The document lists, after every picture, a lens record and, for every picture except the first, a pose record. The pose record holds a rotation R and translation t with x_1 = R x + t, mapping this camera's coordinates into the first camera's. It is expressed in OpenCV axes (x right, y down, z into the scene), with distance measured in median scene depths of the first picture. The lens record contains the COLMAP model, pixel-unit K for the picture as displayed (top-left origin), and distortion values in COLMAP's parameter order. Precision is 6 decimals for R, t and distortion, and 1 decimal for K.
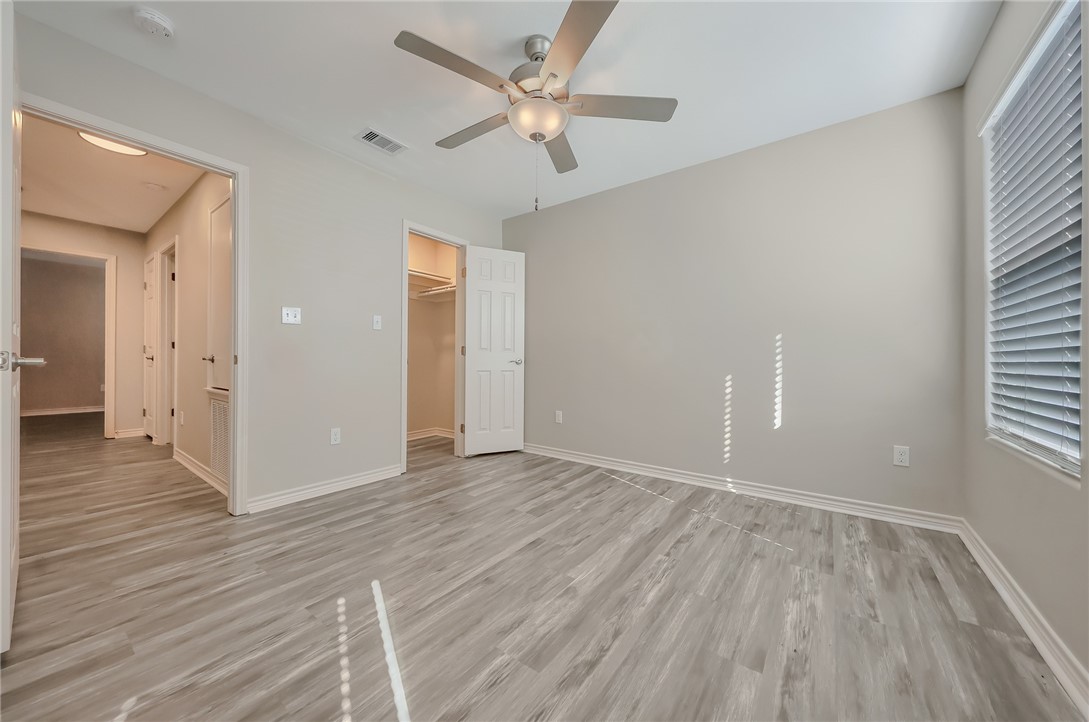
lens RADIAL K [[383.2, 0, 551.2], [0, 383.2, 362.4], [0, 0, 1]] dist [0.001338, 0.000088]
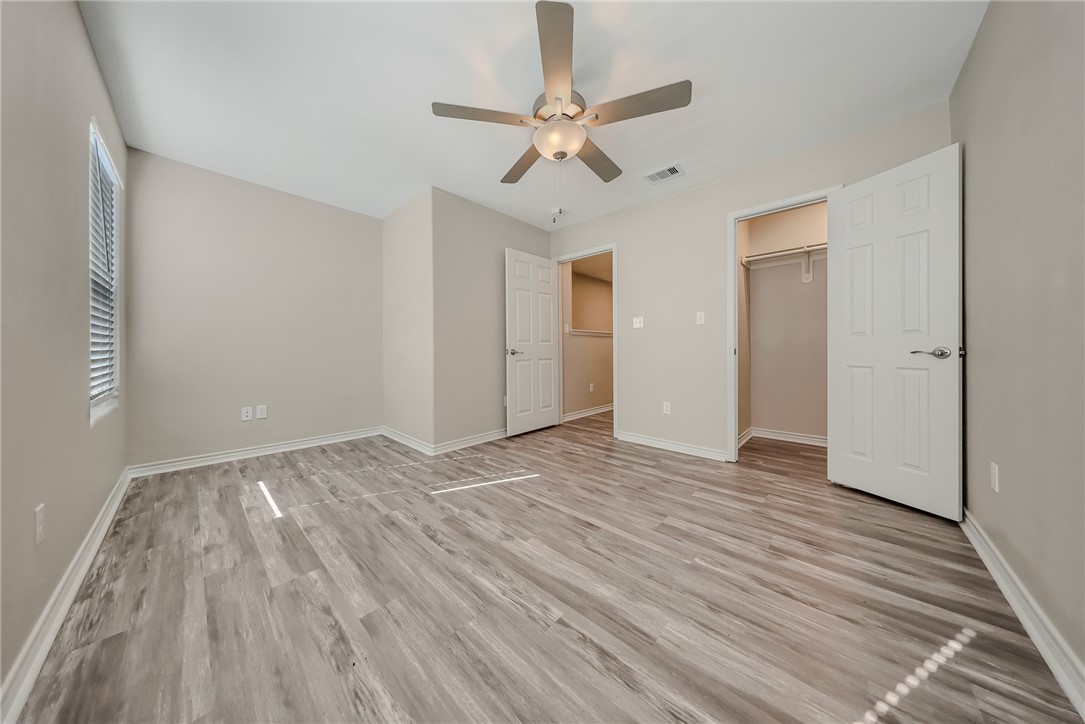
lens RADIAL K [[323.9, 0, 542.5], [0, 323.9, 362.0], [0, 0, 1]] dist [-0.000231, -0.000005]
pose [[-0.109531, 0.032609, -0.993448, 0.756153], [-0.004639, 0.999434, 0.033317, -0.005527], [0.993973, 0.008258, -0.109318, 0.867440]]
